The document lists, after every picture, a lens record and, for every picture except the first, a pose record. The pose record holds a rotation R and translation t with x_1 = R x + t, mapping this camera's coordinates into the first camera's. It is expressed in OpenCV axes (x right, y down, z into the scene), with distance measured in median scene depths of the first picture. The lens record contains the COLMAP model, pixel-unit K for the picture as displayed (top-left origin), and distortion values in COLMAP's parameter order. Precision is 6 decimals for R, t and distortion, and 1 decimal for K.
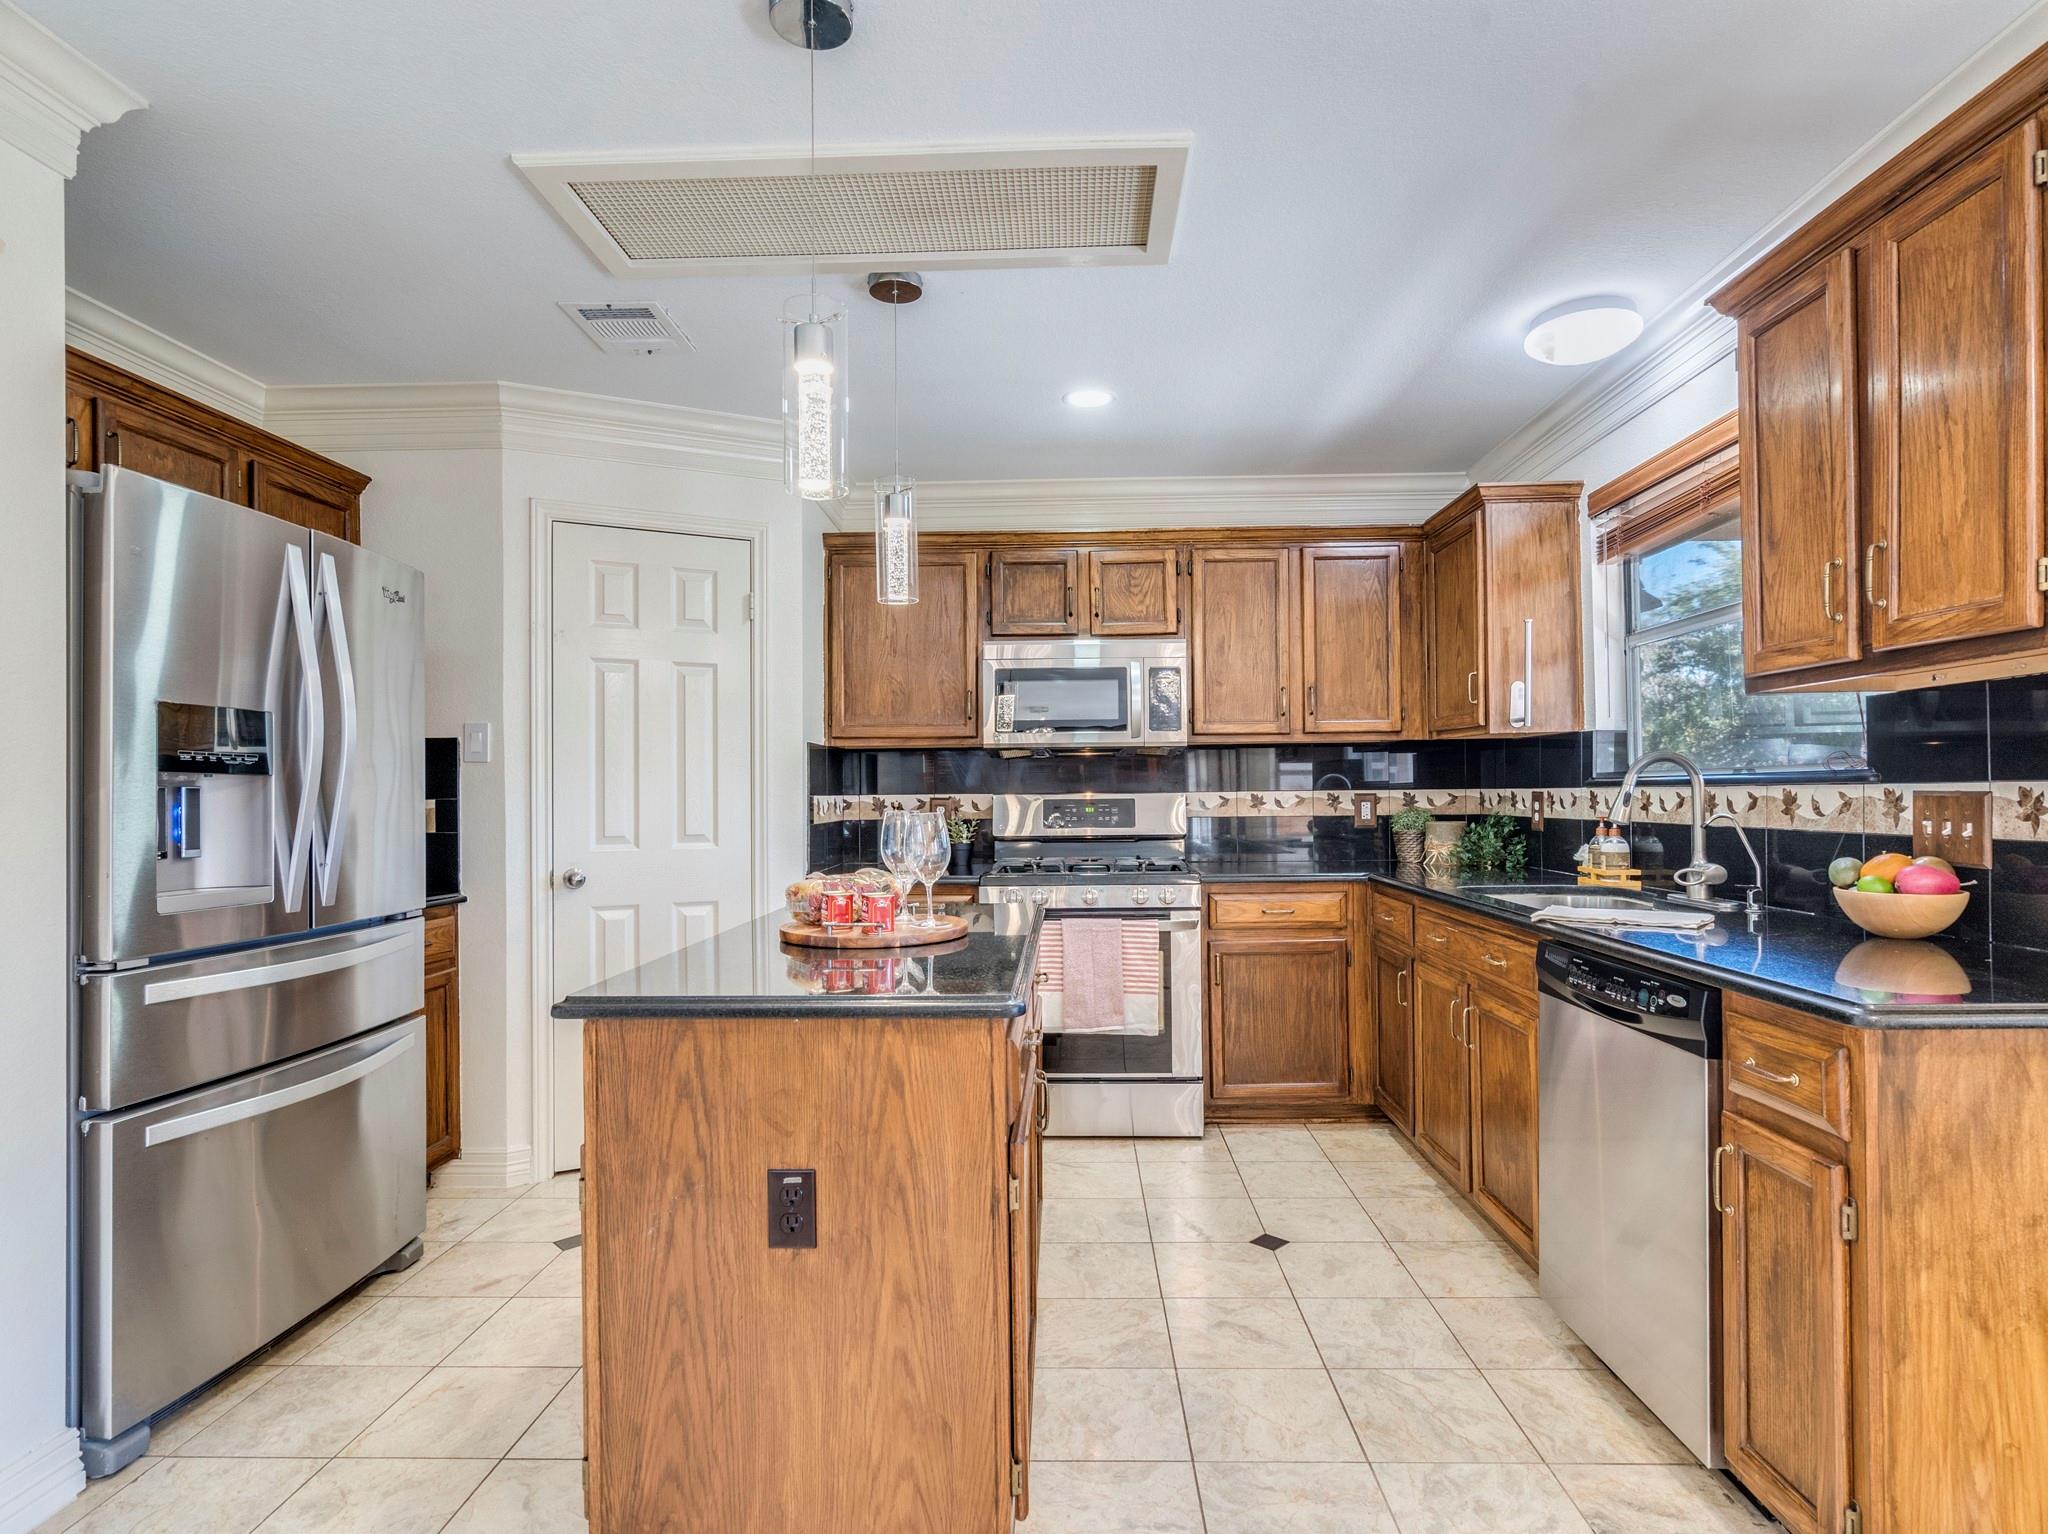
lens RADIAL K [[1069.4, 0, 1038.9], [0, 1069.4, 788.7], [0, 0, 1]] dist [-0.006548, -0.000170]
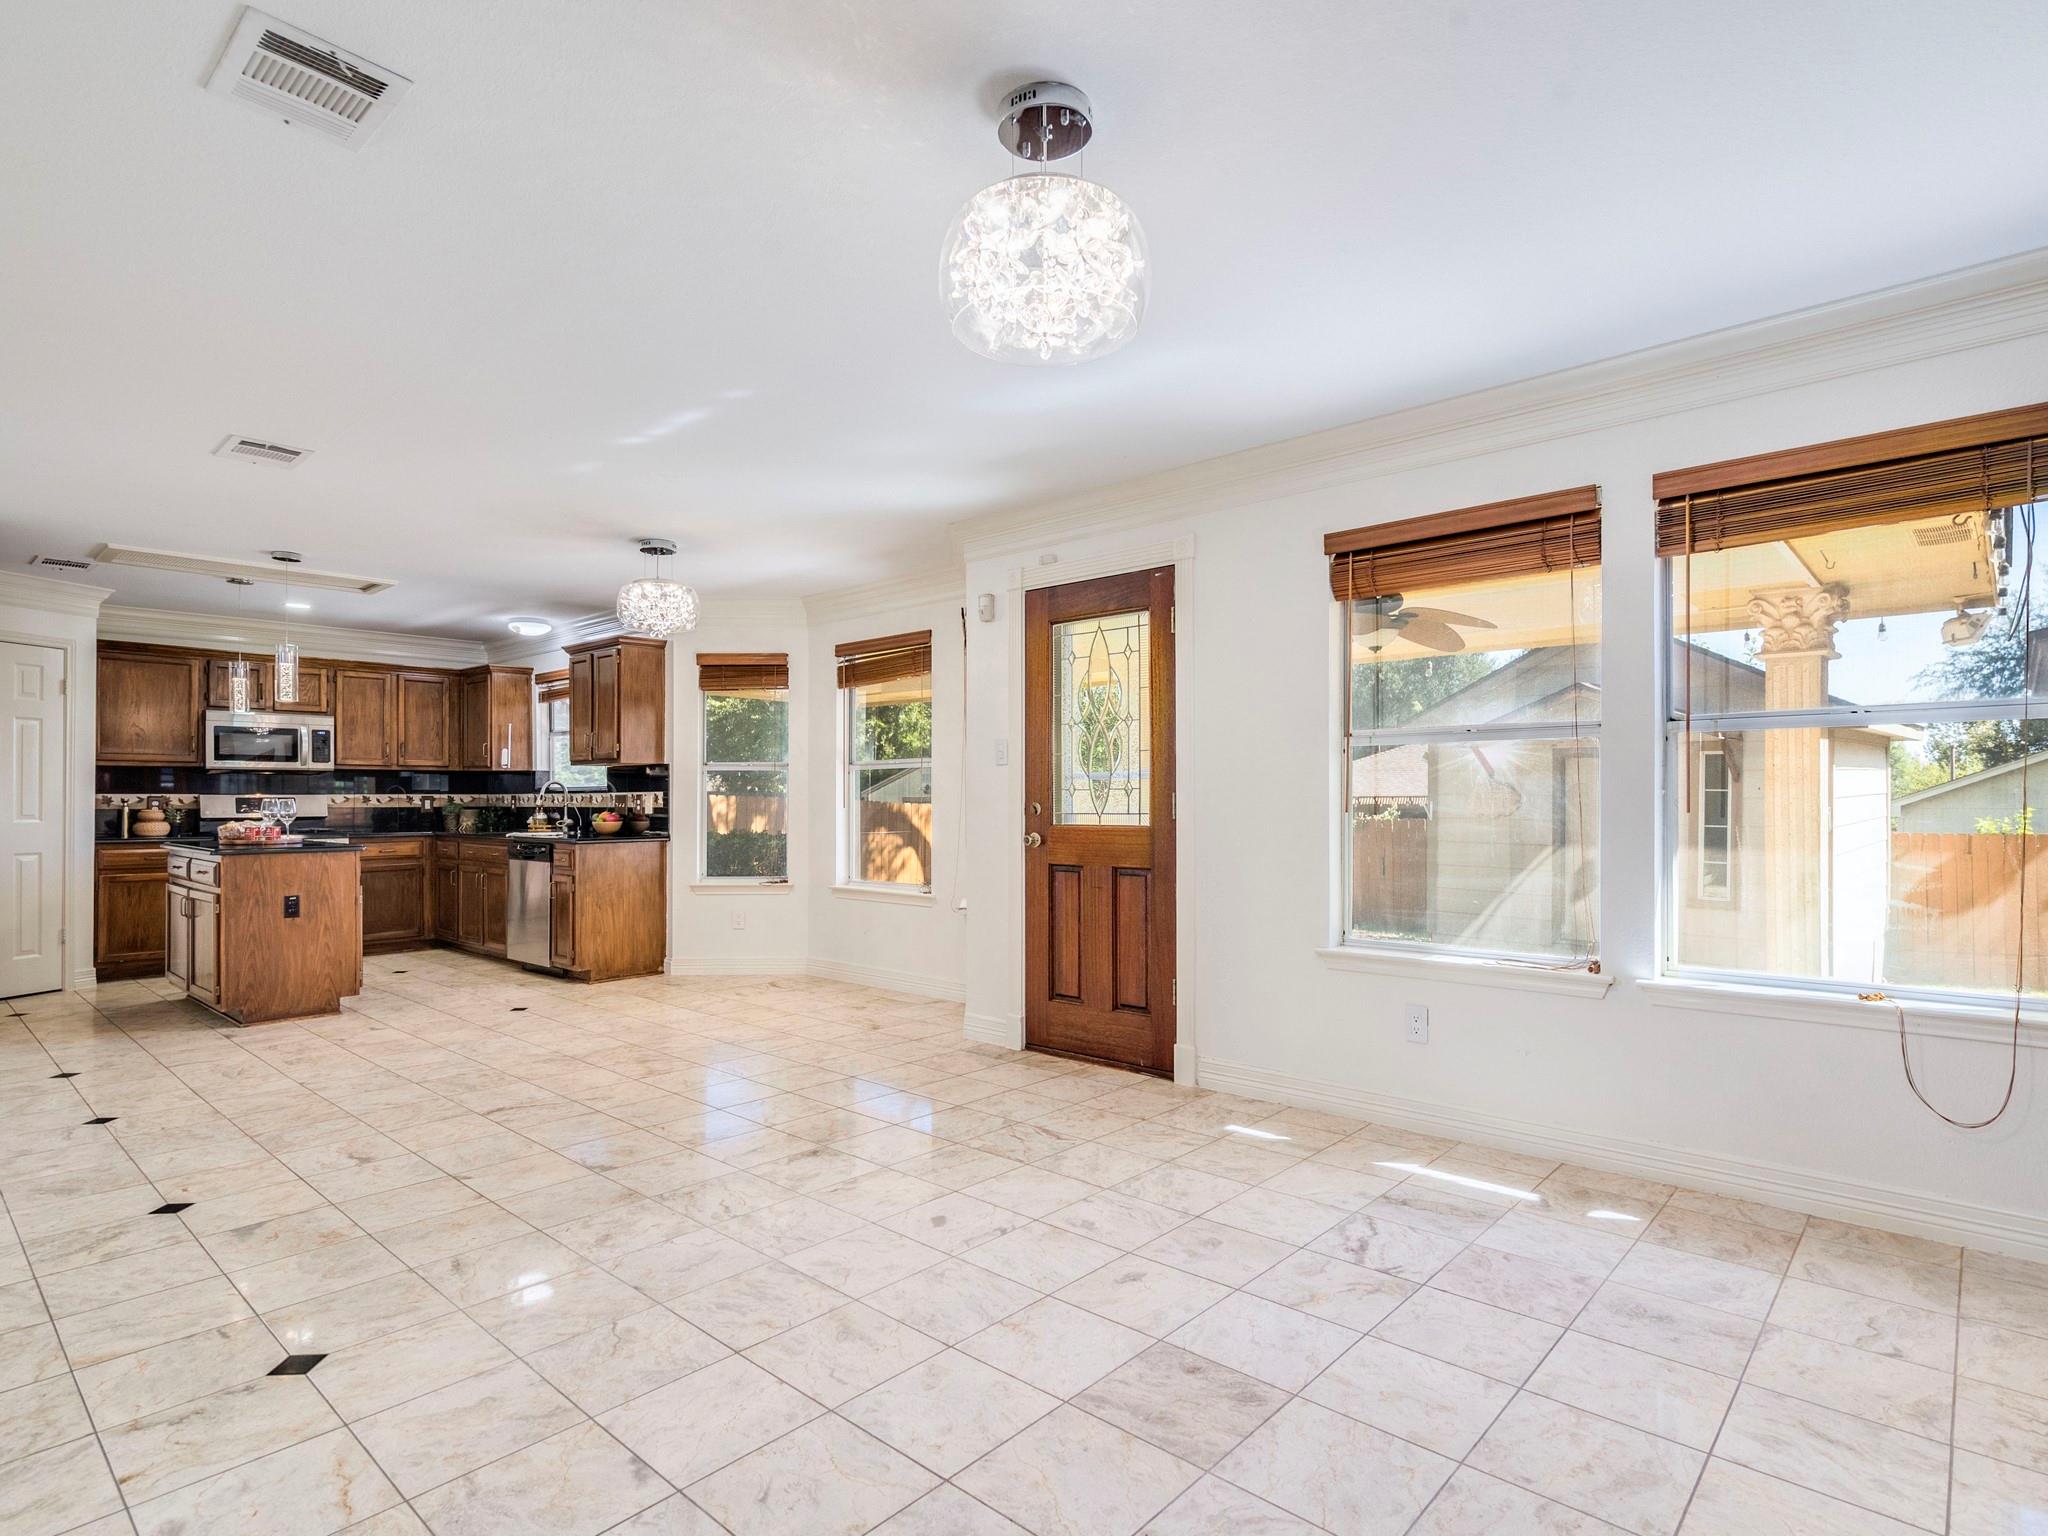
lens RADIAL K [[1069.4, 0, 1038.9], [0, 1069.4, 789.7], [0, 0, 1]] dist [-0.006548, -0.000170]
pose [[0.640035, 0.014203, 0.768214, -0.574824], [-0.007886, 0.999898, -0.011916, 0.009082], [-0.768305, 0.001568, 0.640082, -1.341306]]
